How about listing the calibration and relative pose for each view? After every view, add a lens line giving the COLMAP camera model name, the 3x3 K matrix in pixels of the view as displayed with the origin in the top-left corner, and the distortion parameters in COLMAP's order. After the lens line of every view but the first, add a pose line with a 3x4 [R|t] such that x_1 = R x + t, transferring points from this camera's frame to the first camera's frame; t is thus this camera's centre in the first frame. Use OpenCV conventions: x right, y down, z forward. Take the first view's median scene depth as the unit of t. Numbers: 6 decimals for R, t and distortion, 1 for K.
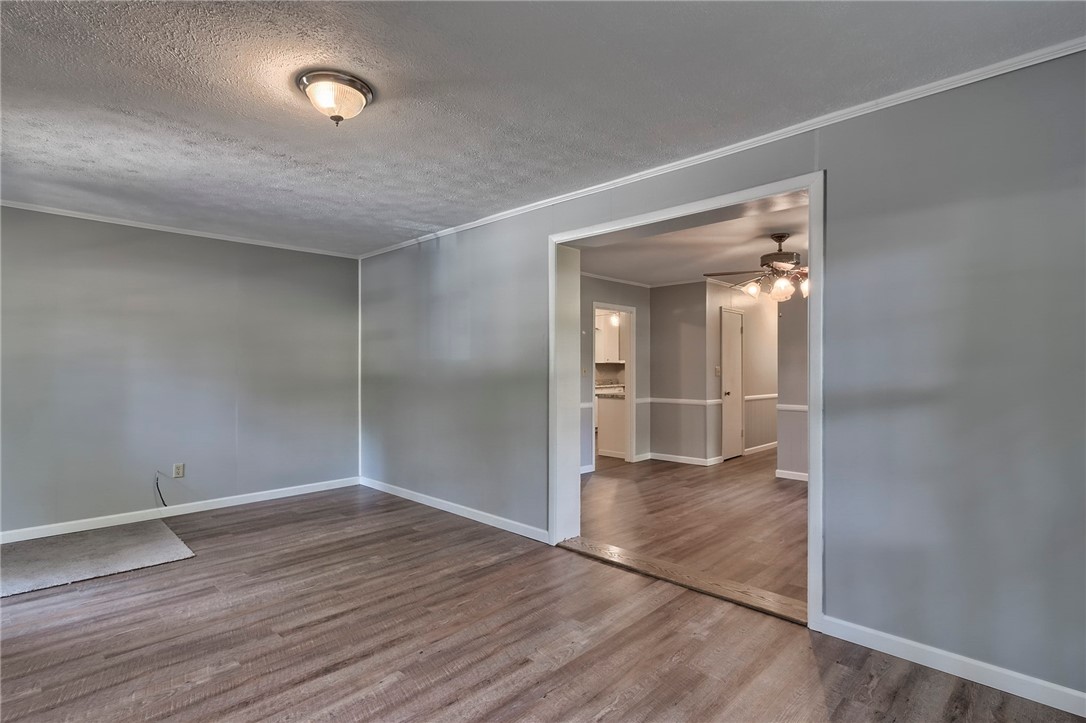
lens RADIAL K [[517.8, 0, 531.1], [0, 517.8, 362.5], [0, 0, 1]] dist [-0.000135, -0.001118]
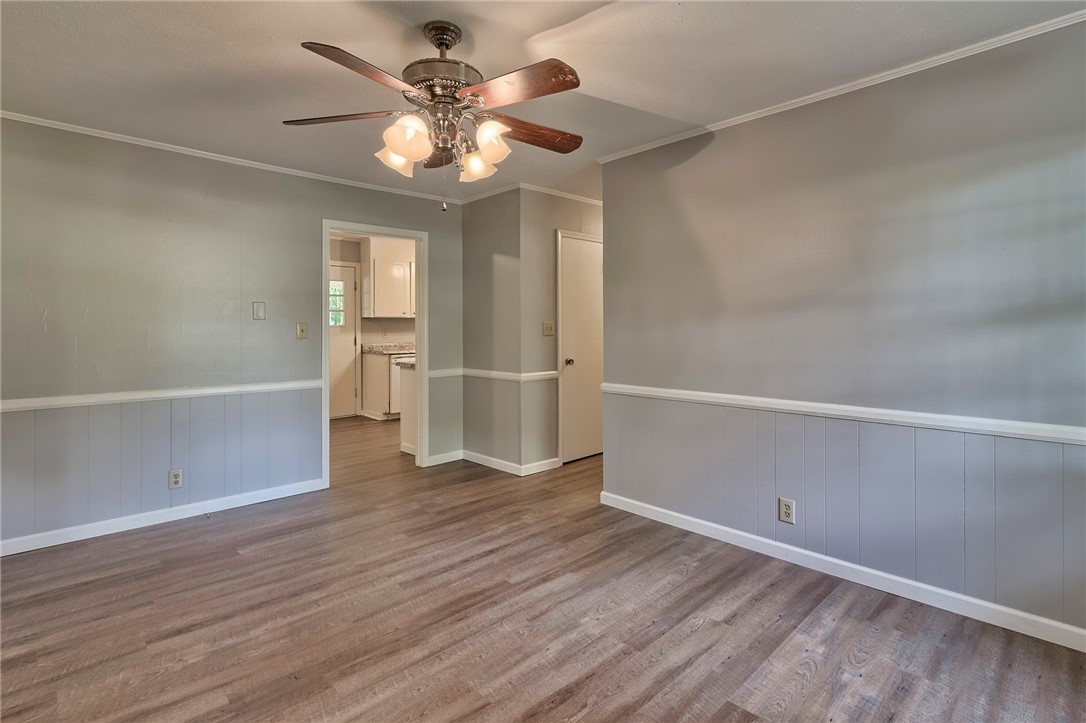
lens RADIAL K [[517.8, 0, 532.4], [0, 517.8, 322.8], [0, 0, 1]] dist [-0.000135, -0.001118]
pose [[0.999628, -0.005417, -0.026714, 0.411776], [0.005497, 0.999981, 0.002938, 0.008829], [0.026698, -0.003084, 0.999639, 0.397971]]
